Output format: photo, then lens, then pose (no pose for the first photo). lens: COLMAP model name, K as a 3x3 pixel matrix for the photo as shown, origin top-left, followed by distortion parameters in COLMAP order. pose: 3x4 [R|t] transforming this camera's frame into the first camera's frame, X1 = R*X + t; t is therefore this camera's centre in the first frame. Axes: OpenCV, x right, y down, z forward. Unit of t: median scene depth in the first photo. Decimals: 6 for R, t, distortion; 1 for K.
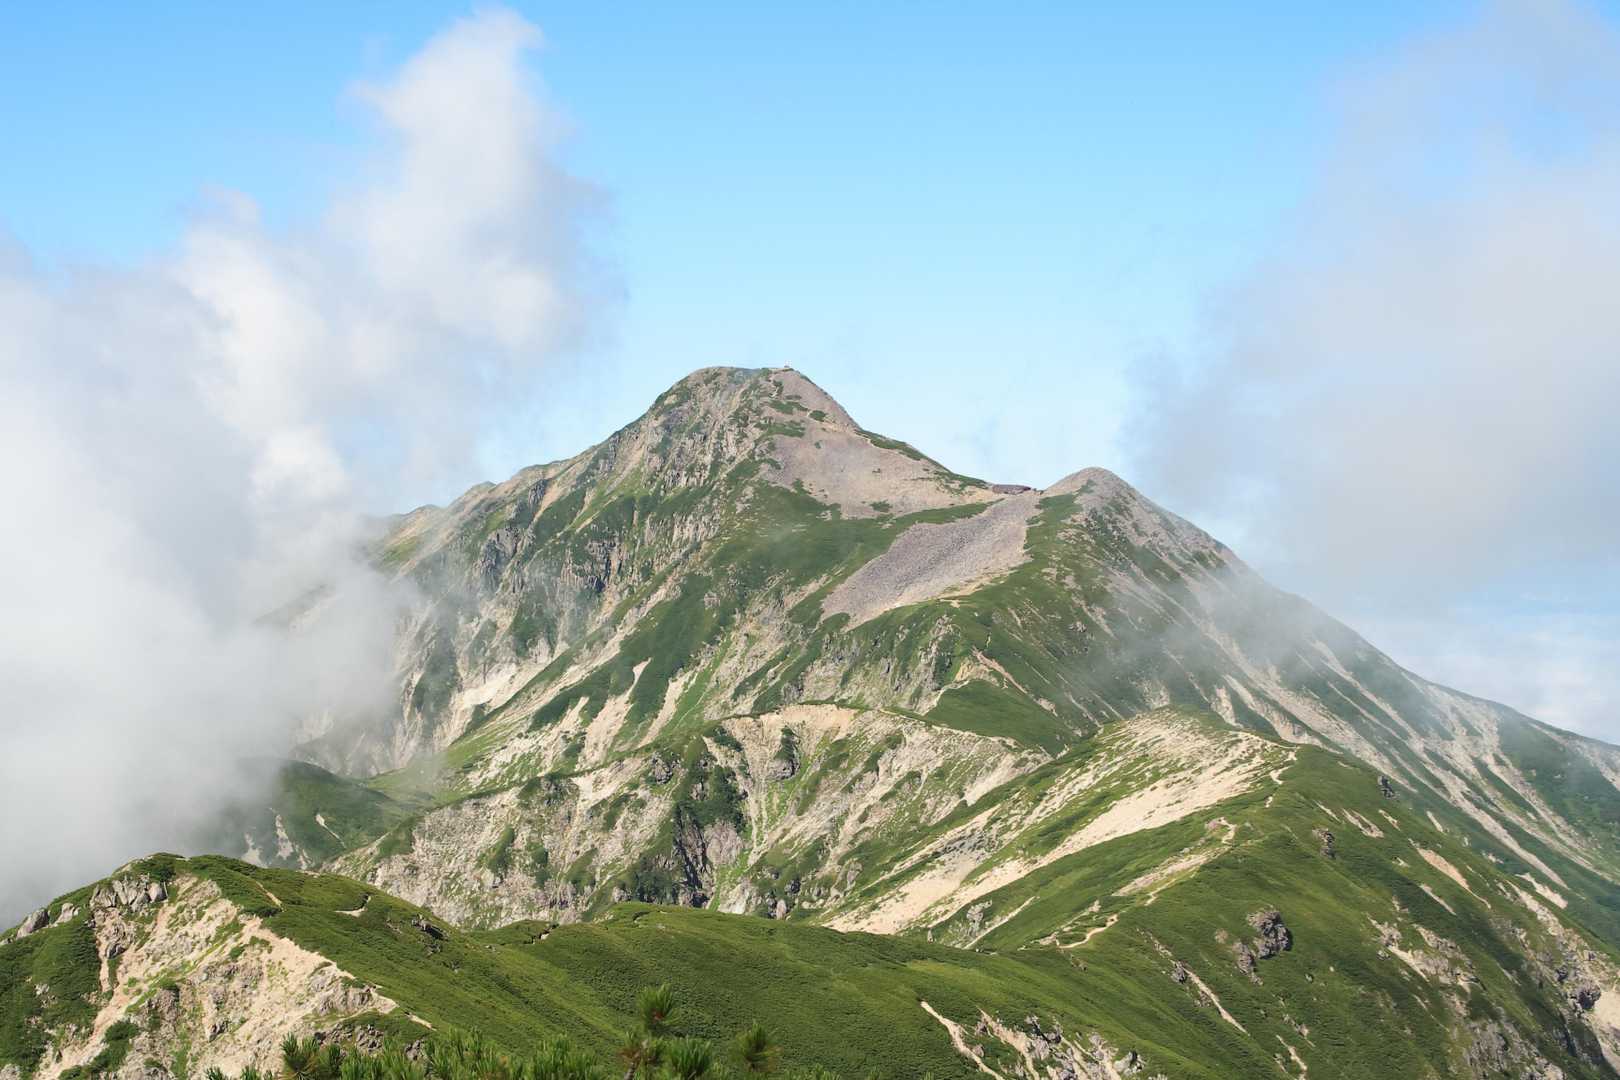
lens RADIAL K [[3700.1, 0, 781.5], [0, 3700.1, 570.0], [0, 0, 1]] dist [0.466849, 0.000000]
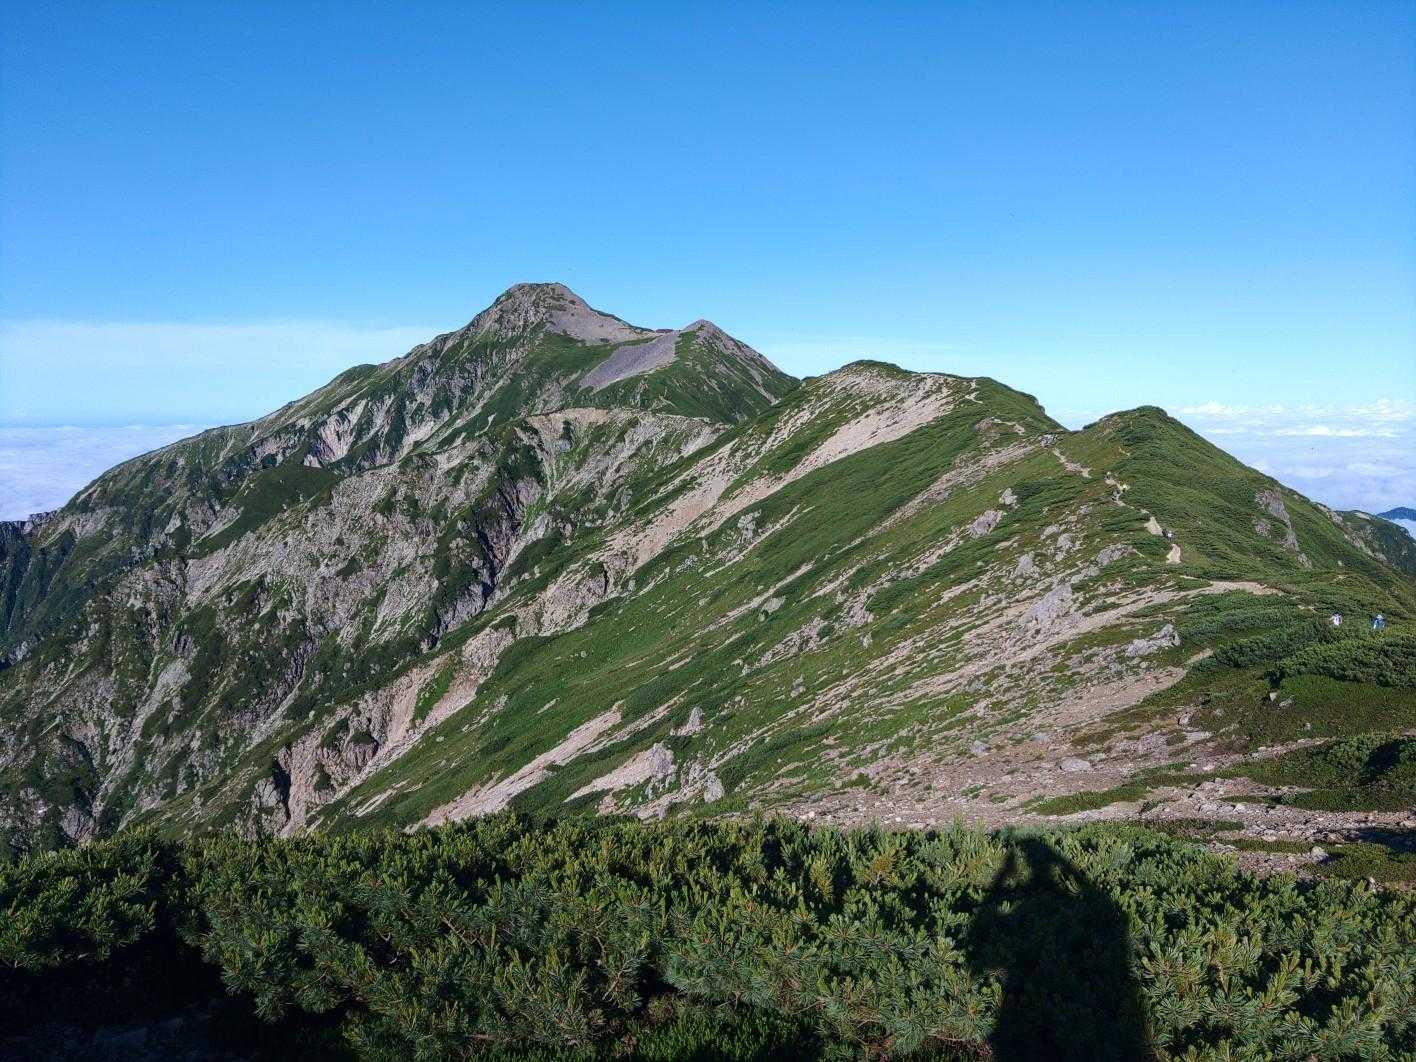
lens RADIAL K [[1123.6, 0, 715.4], [0, 1123.6, 558.1], [0, 0, 1]] dist [0.067195, -0.091333]
pose [[0.990167, -0.051129, 0.130213, -0.000738], [0.035562, 0.992235, 0.119185, 0.035024], [-0.135295, -0.113382, 0.984297, 0.375007]]
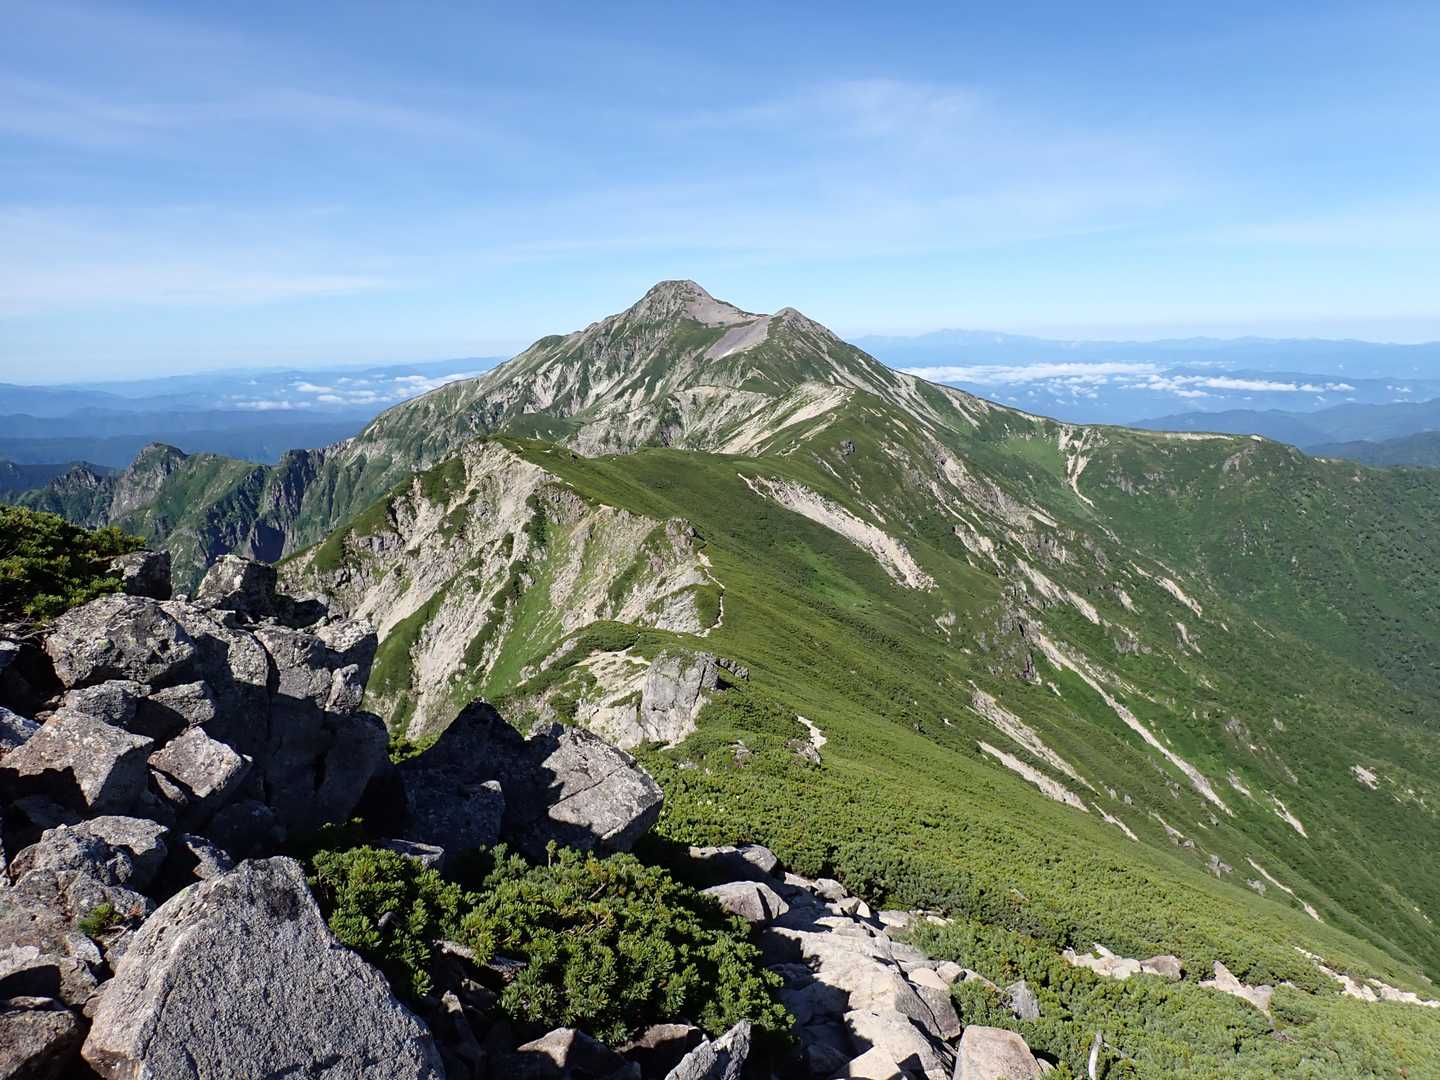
lens RADIAL K [[1142.7, 0, 728.8], [0, 1142.7, 529.2], [0, 0, 1]] dist [0.067195, -0.091333]
pose [[0.998111, -0.057328, 0.022111, 0.002242], [0.053196, 0.986329, 0.155965, 0.004512], [-0.030750, -0.154494, 0.987515, 0.018125]]
